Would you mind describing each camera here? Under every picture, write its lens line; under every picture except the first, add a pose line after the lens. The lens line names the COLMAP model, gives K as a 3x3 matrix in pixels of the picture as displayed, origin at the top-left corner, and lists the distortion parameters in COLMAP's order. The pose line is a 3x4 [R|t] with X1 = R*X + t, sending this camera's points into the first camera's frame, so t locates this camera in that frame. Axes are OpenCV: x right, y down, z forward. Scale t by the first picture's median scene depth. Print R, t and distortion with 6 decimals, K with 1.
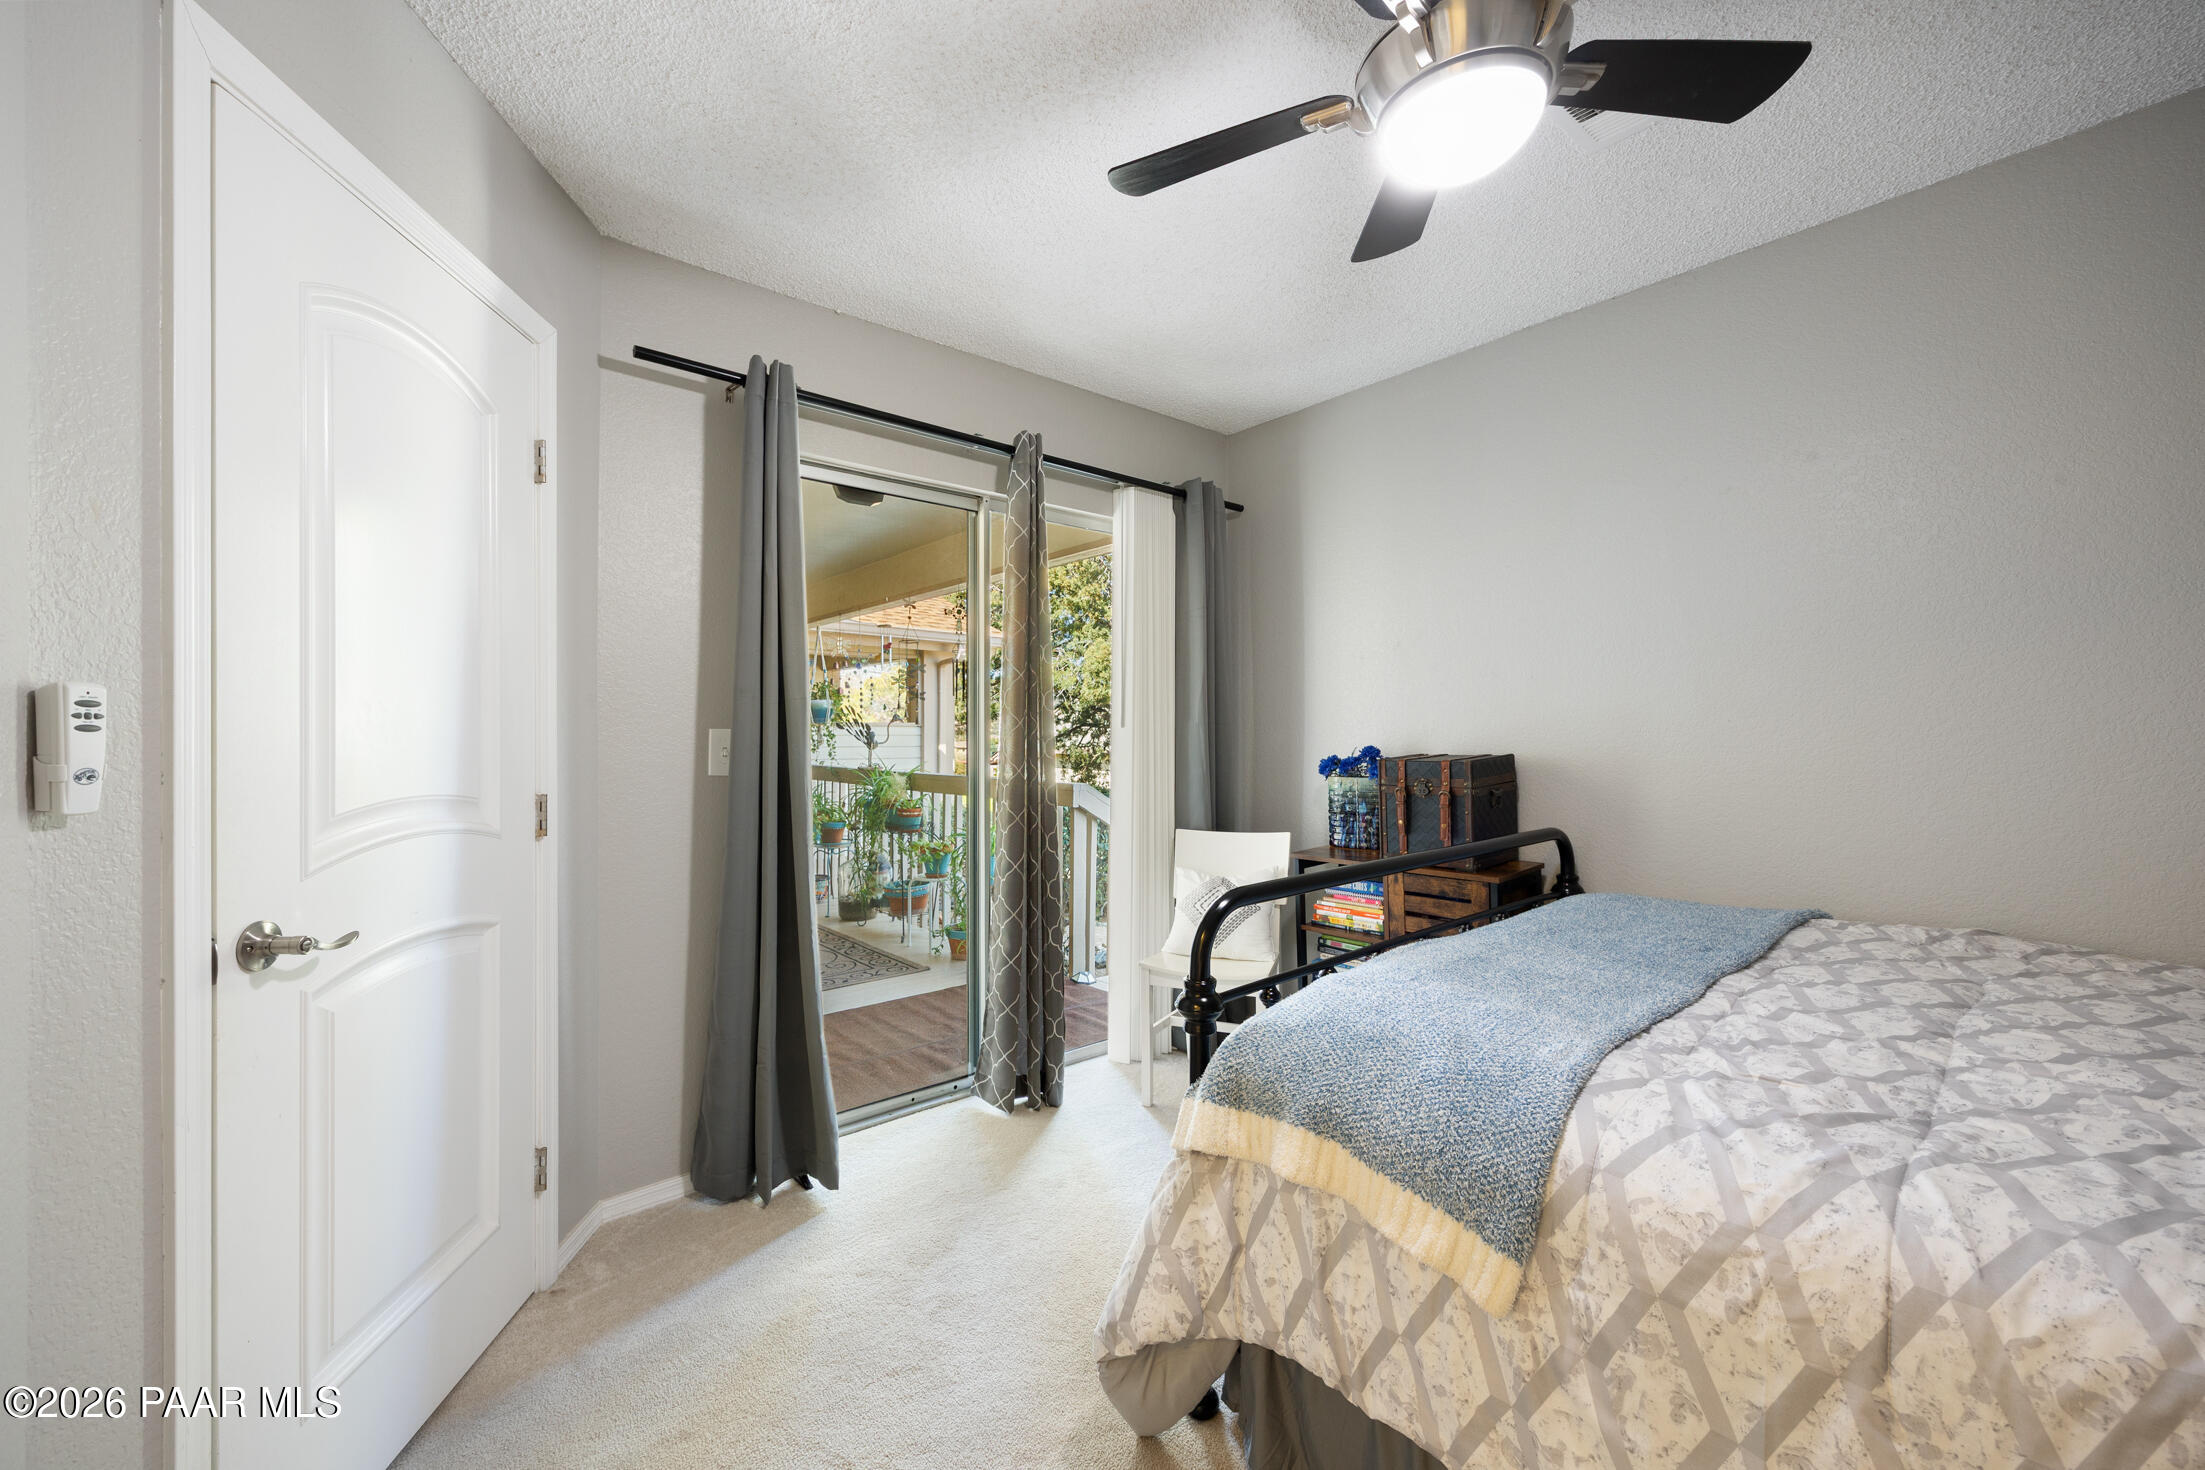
lens RADIAL K [[850.2, 0, 1092.1], [0, 850.2, 734.7], [0, 0, 1]] dist [-0.006438, 0.001643]
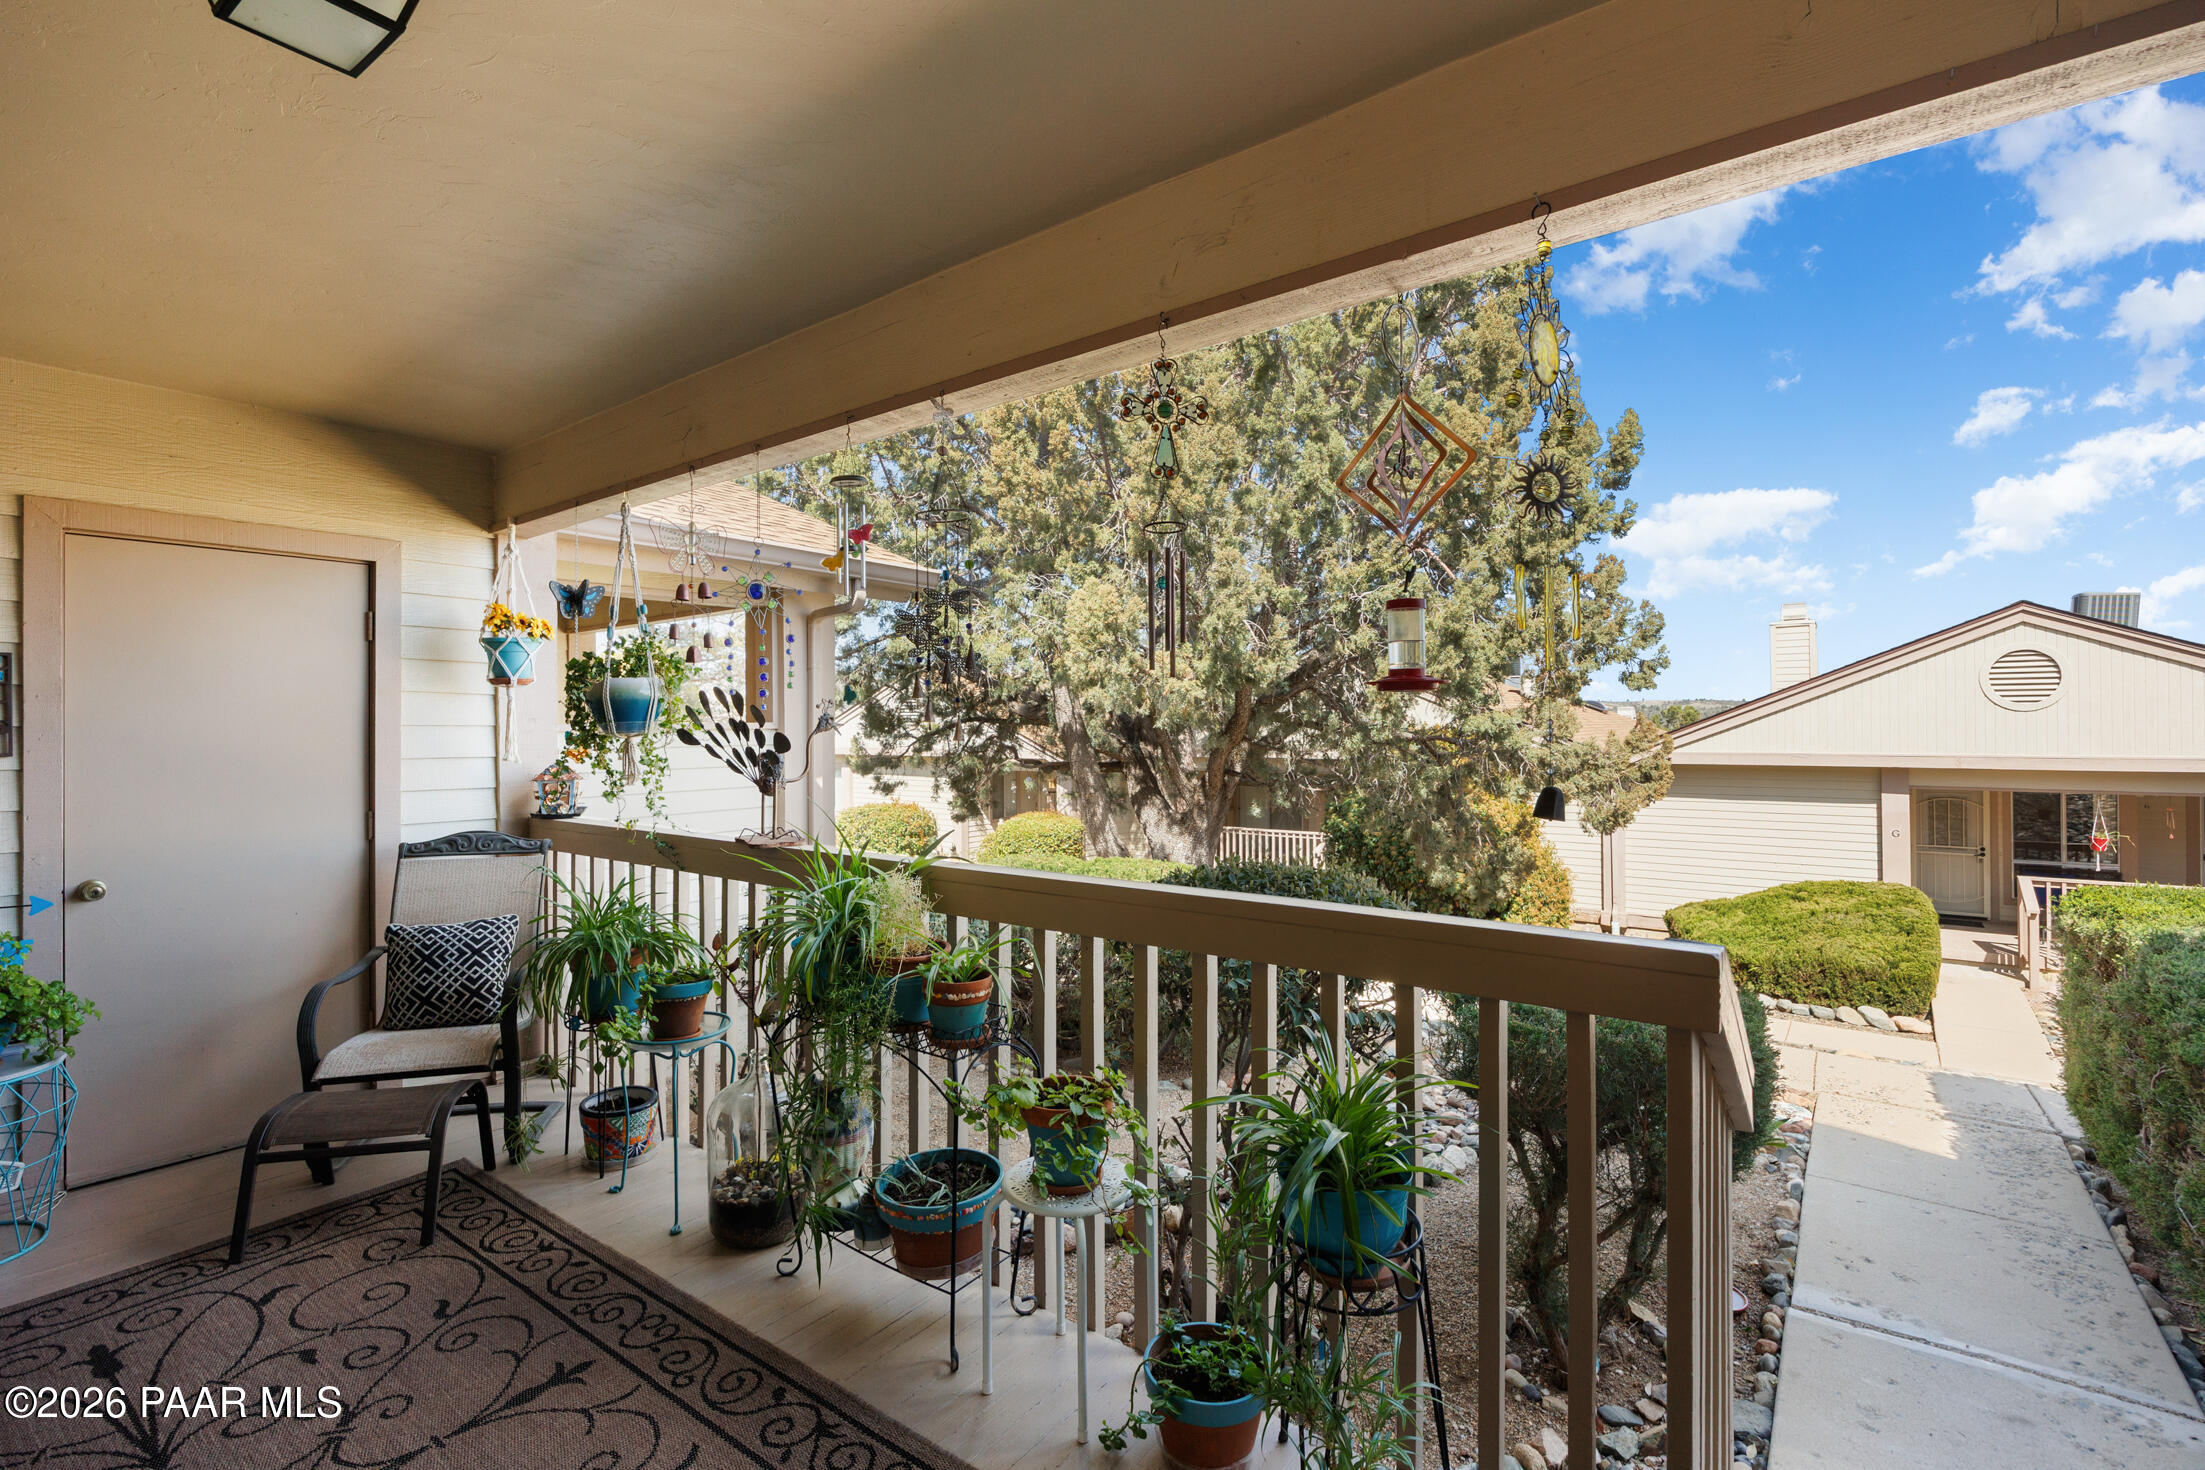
lens RADIAL K [[995.9, 0, 1086.4], [0, 995.9, 728.6], [0, 0, 1]] dist [-0.003716, -0.000082]
pose [[0.976731, -0.010022, 0.214234, -0.214551], [0.010429, 0.999945, -0.000771, -0.012918], [-0.214215, 0.002988, 0.976782, 0.494955]]
